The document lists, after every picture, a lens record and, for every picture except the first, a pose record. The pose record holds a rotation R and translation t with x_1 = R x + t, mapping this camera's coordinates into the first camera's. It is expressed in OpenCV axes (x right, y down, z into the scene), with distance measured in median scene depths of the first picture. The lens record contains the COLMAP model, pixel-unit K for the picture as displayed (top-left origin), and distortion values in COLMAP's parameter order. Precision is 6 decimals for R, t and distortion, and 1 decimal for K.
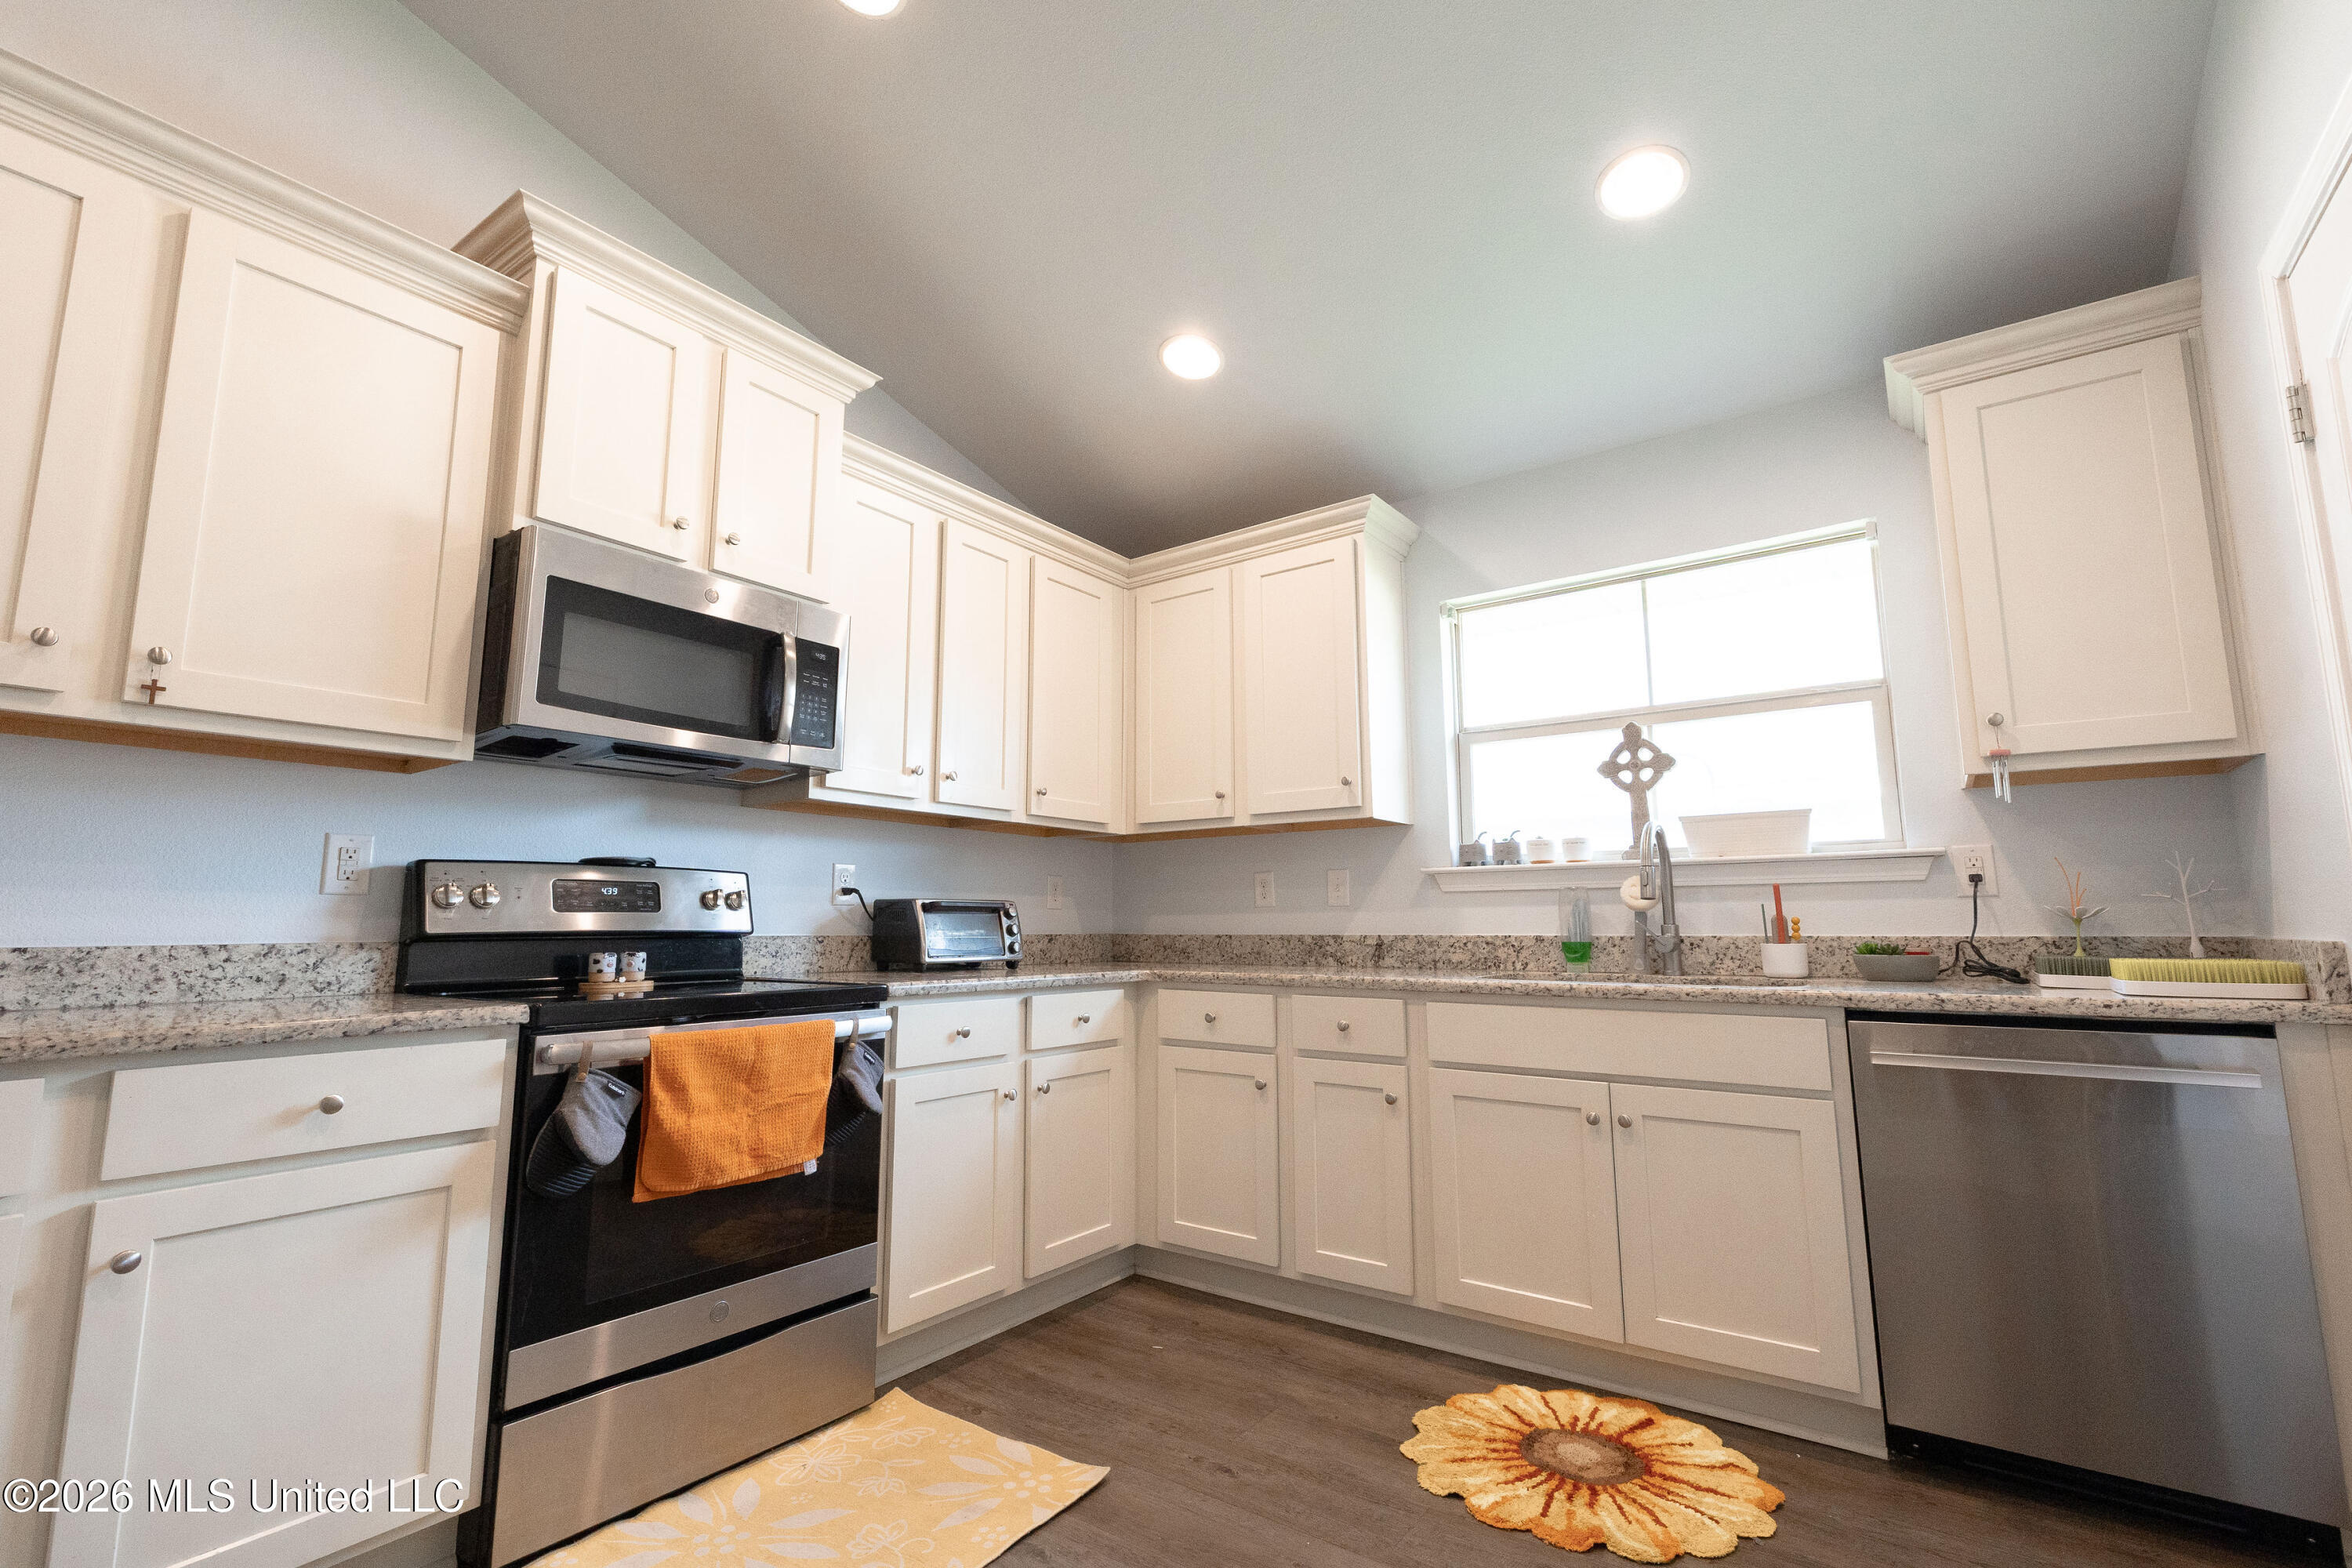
lens RADIAL K [[1007.8, 0, 1192.2], [0, 1007.8, 785.5], [0, 0, 1]] dist [0.005940, -0.000277]
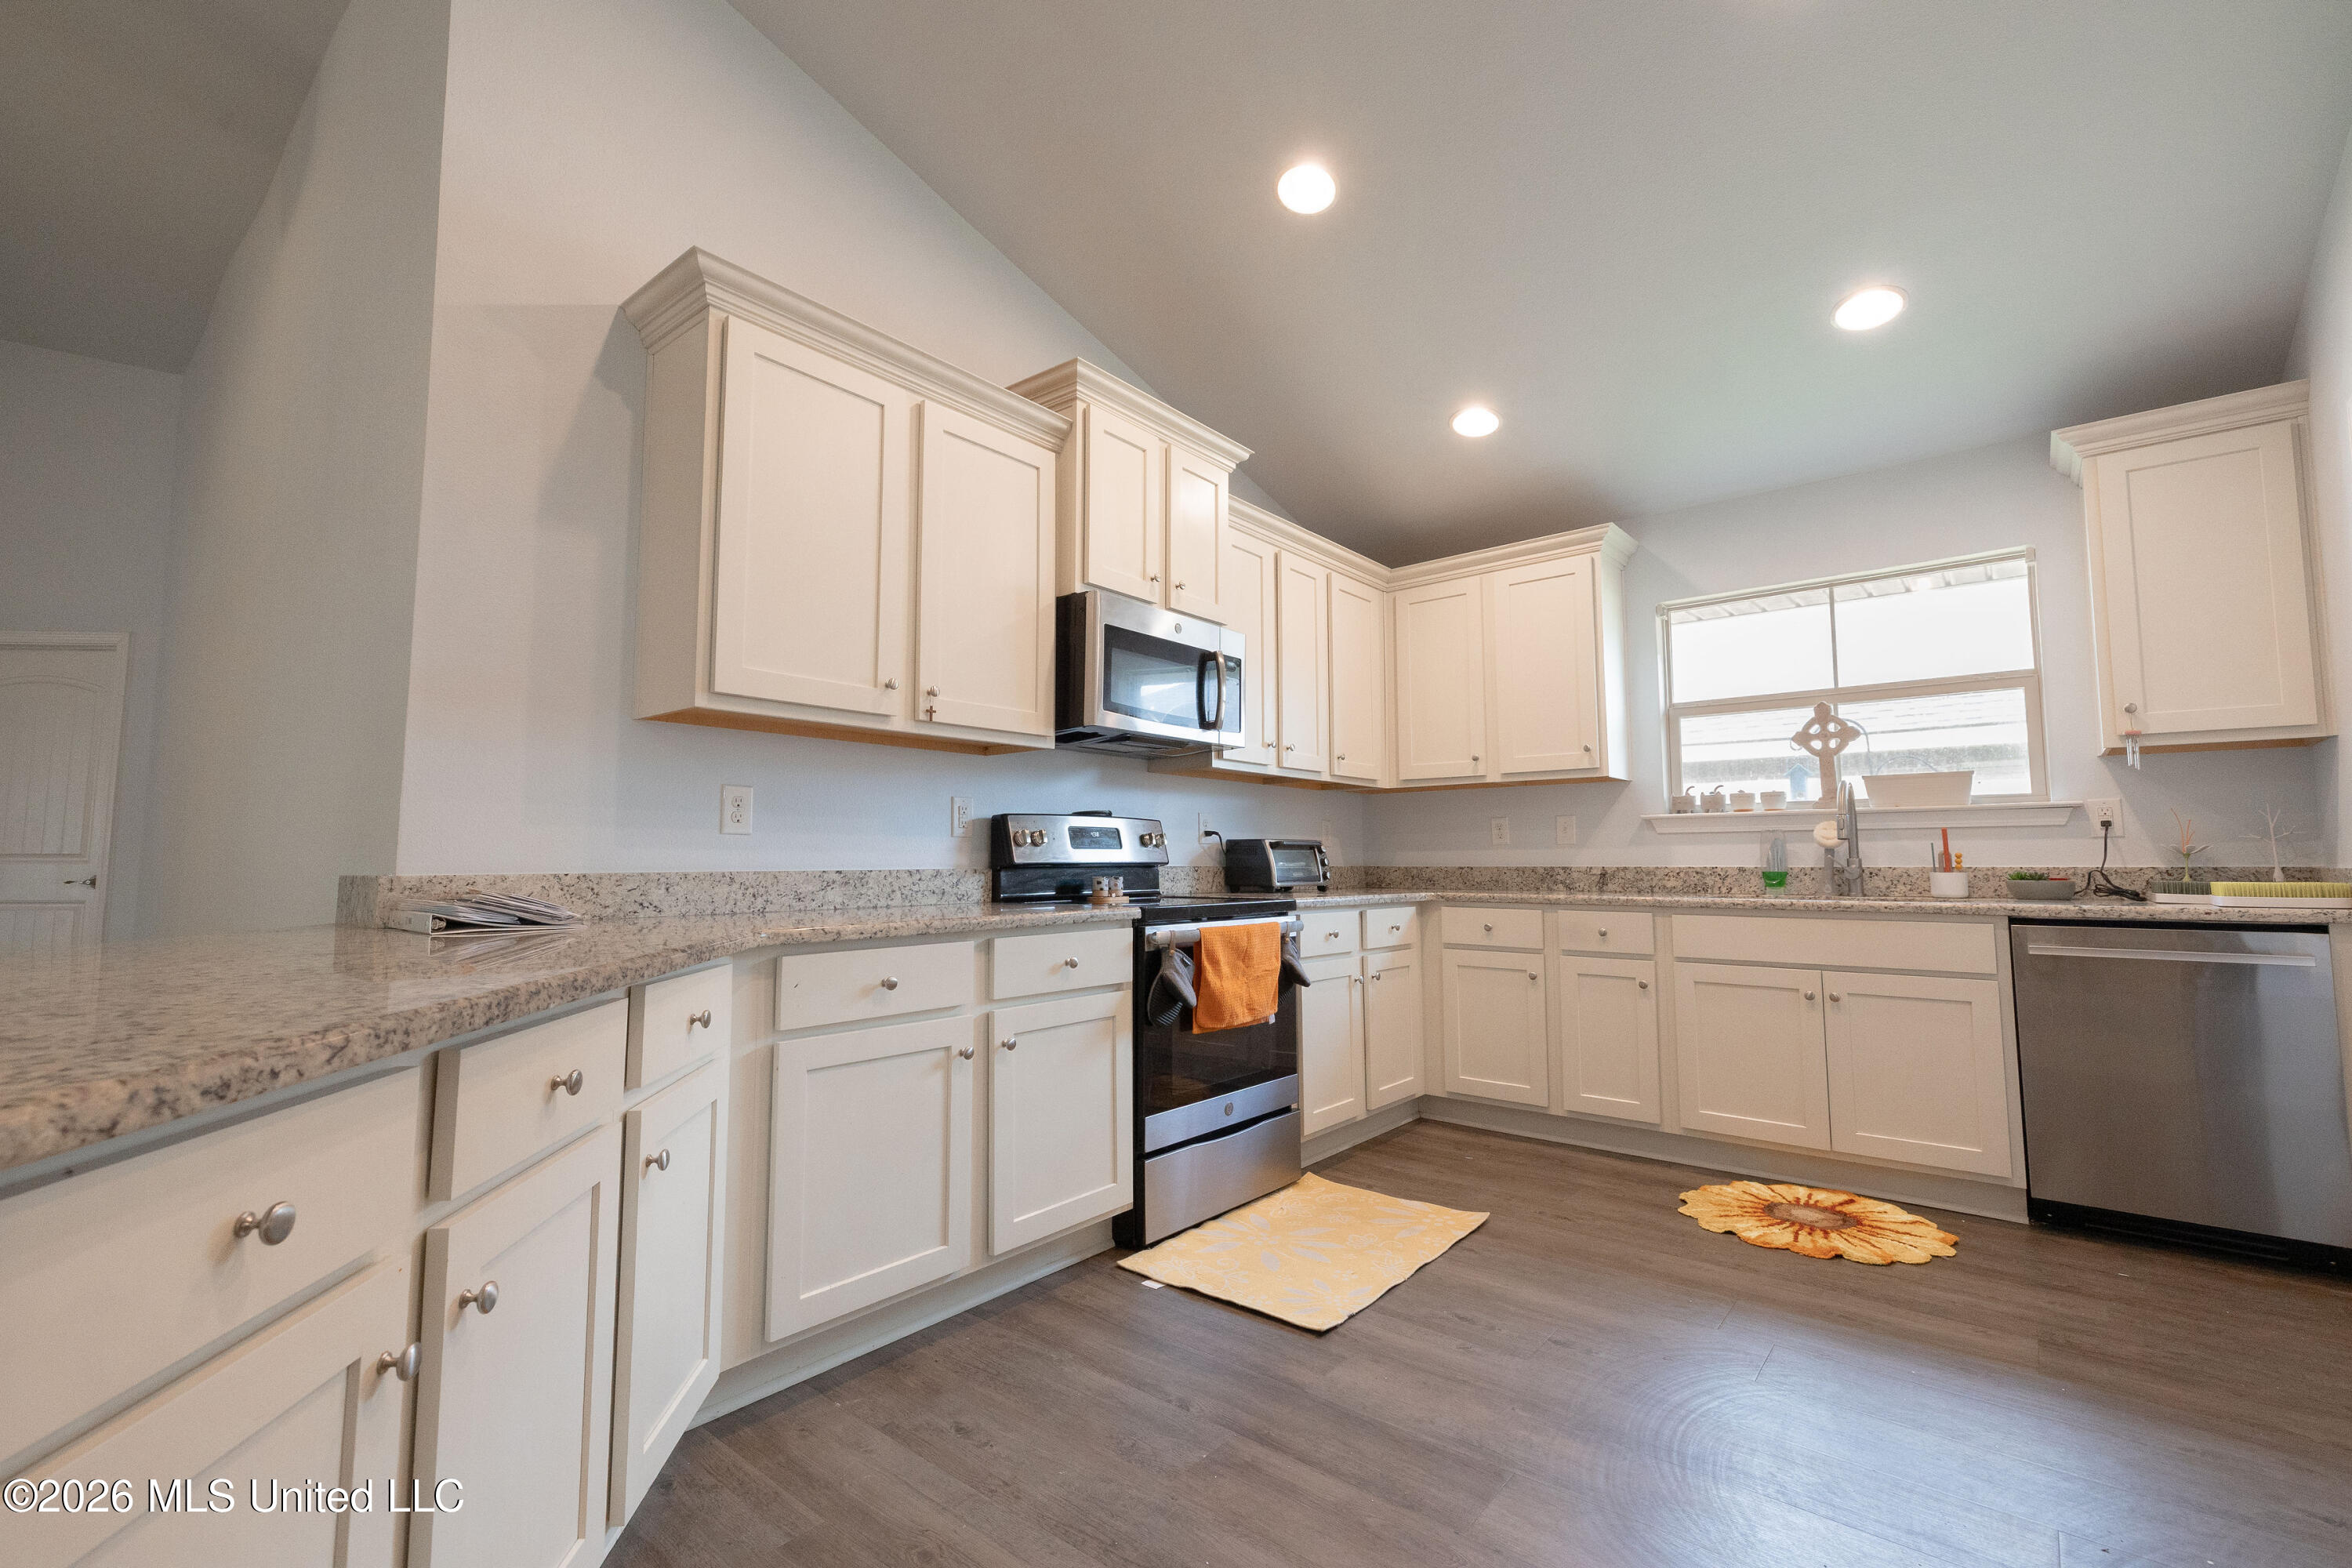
lens RADIAL K [[1007.8, 0, 1167.9], [0, 1007.8, 783.8], [0, 0, 1]] dist [0.005940, -0.000277]
pose [[0.997958, -0.004408, -0.063716, -0.403848], [0.008238, 0.998165, 0.059982, -0.054796], [0.063335, -0.060385, 0.996164, -0.437222]]
